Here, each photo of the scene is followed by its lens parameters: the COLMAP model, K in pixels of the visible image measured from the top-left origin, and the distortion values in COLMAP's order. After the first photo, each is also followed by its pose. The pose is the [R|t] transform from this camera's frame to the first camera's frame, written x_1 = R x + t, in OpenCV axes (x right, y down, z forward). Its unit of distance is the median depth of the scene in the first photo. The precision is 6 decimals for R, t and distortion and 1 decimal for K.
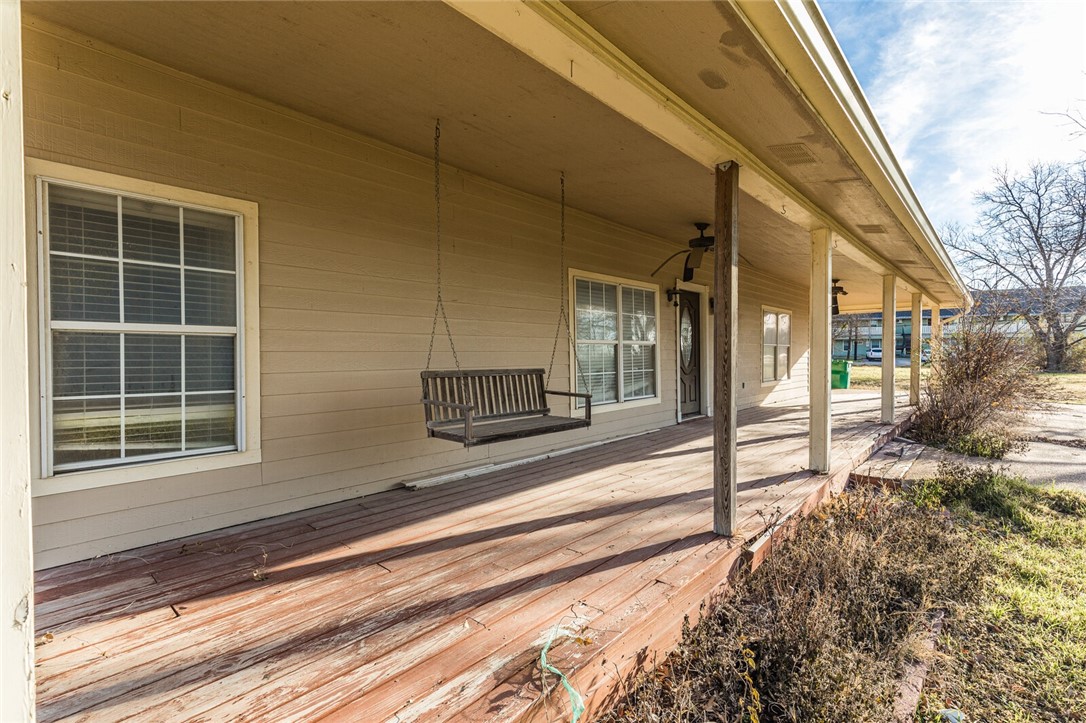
lens RADIAL K [[489.4, 0, 543.0], [0, 489.4, 361.5], [0, 0, 1]] dist [0.006840, 0.000422]
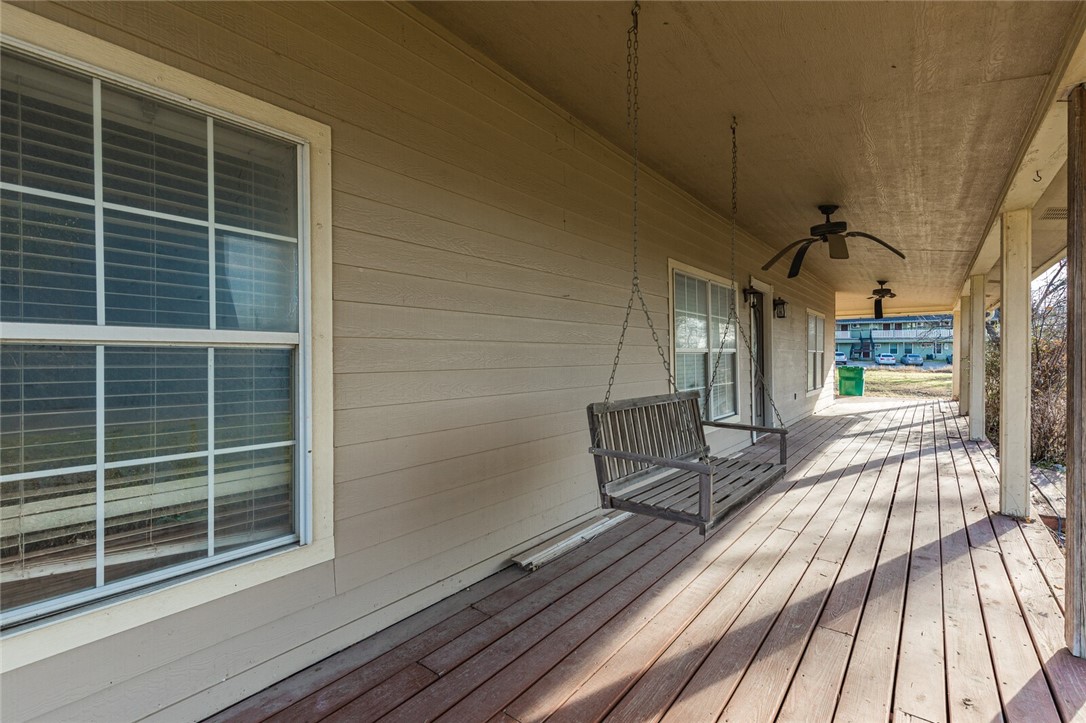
lens RADIAL K [[489.4, 0, 543.0], [0, 489.4, 361.5], [0, 0, 1]] dist [0.006840, 0.000422]
pose [[0.996741, 0.000260, 0.080663, -0.379678], [0.000117, 0.999989, -0.004672, -0.033391], [-0.080663, 0.004666, 0.996731, 0.390954]]
